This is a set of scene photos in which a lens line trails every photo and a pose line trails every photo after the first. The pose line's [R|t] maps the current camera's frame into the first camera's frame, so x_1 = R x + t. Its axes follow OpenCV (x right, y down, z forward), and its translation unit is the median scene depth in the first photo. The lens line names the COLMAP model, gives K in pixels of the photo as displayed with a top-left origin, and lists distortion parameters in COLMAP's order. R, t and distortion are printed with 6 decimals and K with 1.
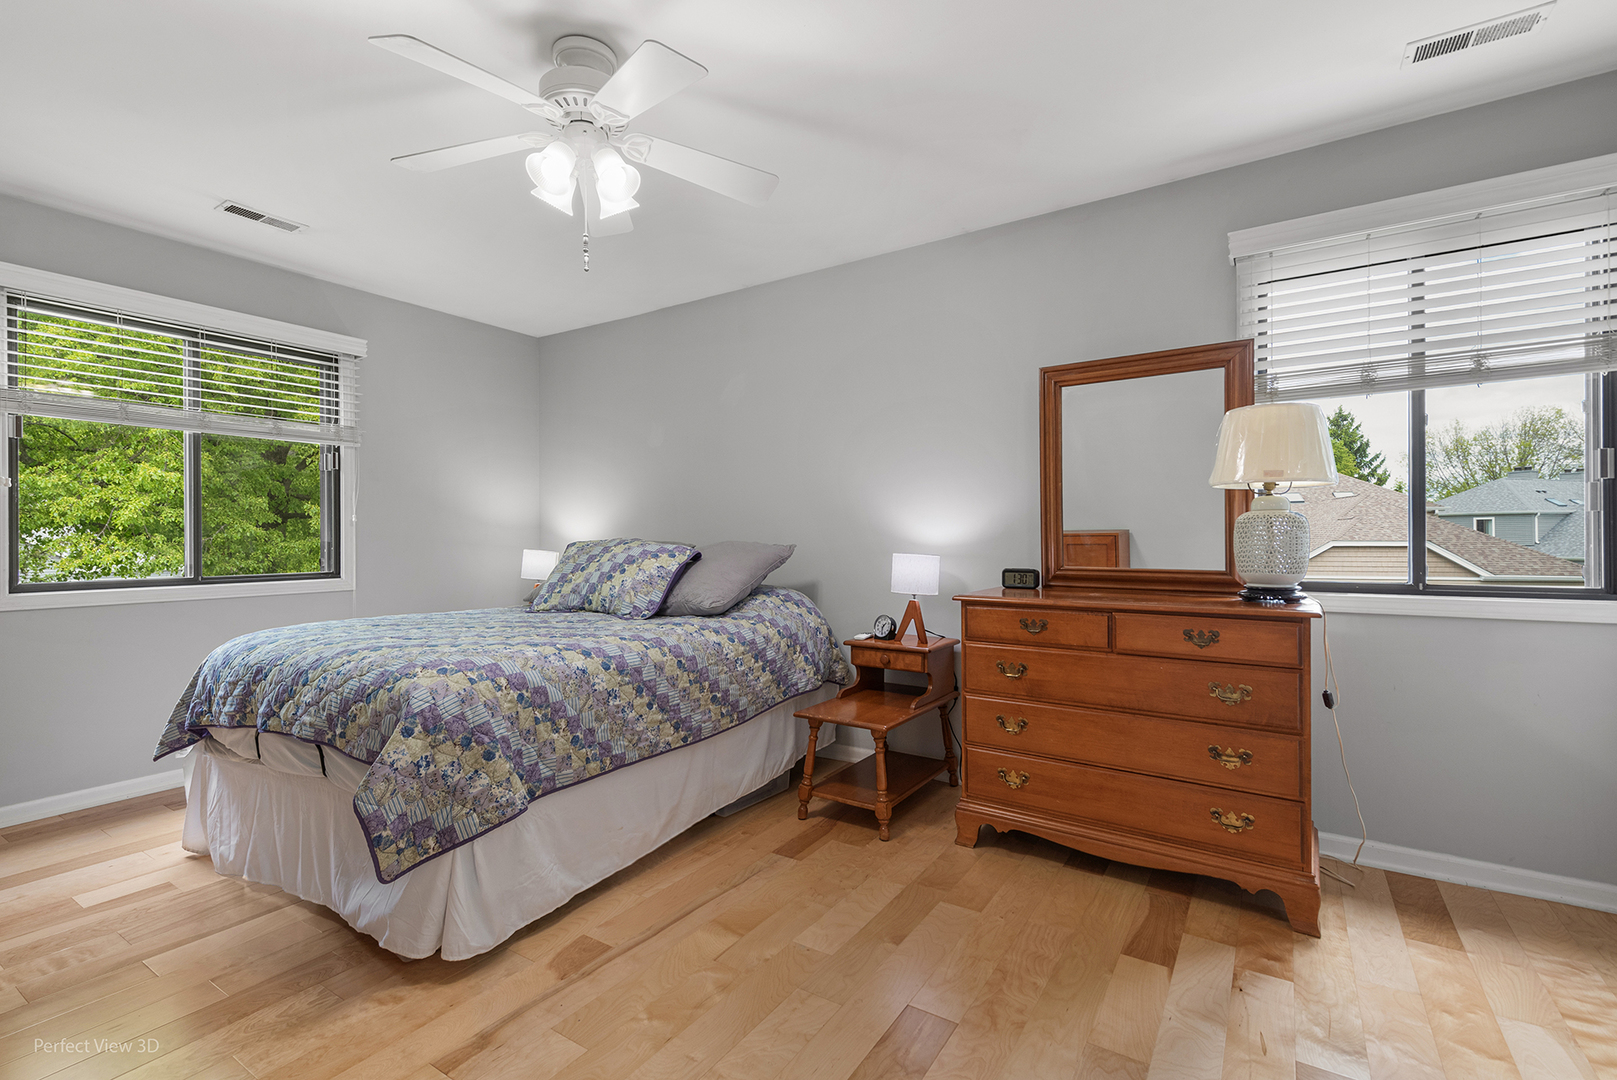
lens RADIAL K [[710.3, 0, 808.5], [0, 710.3, 540.0], [0, 0, 1]] dist [-0.000231, 0.000028]
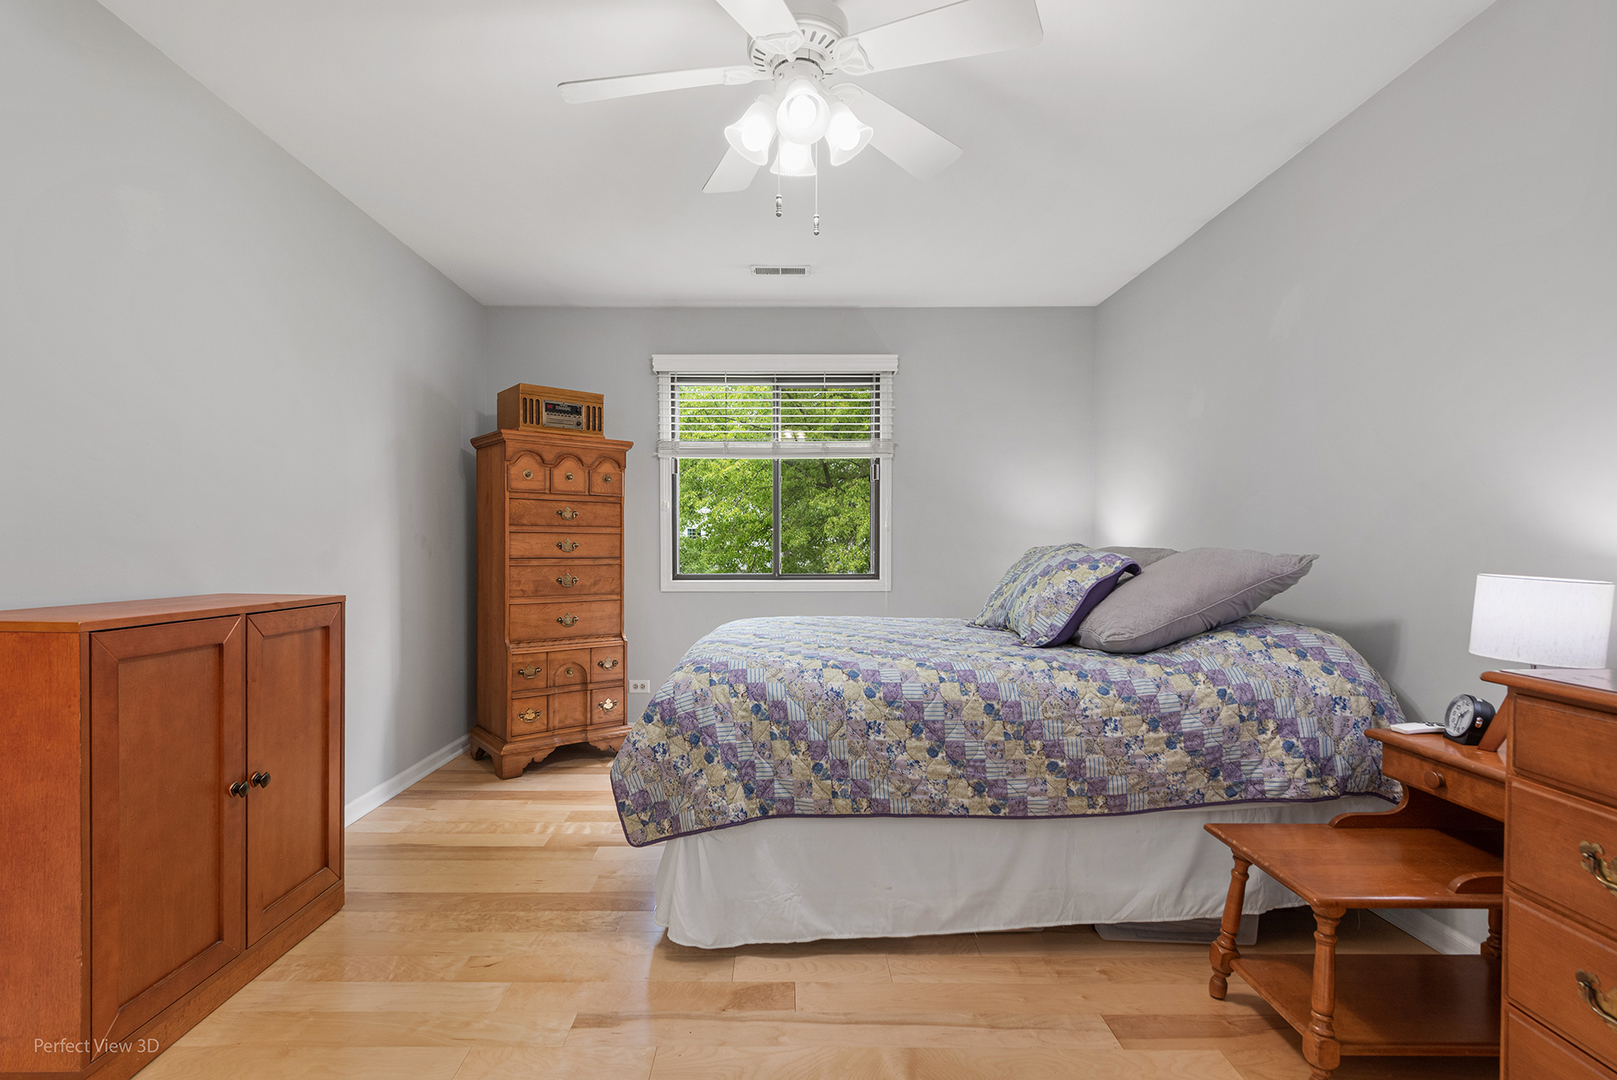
lens RADIAL K [[769.8, 0, 804.2], [0, 769.8, 569.4], [0, 0, 1]] dist [0.010244, -0.000402]
pose [[0.551783, 0.030038, -0.833446, 0.412423], [-0.004602, 0.999446, 0.032973, -0.001322], [0.833975, -0.014358, 0.551616, 0.398630]]
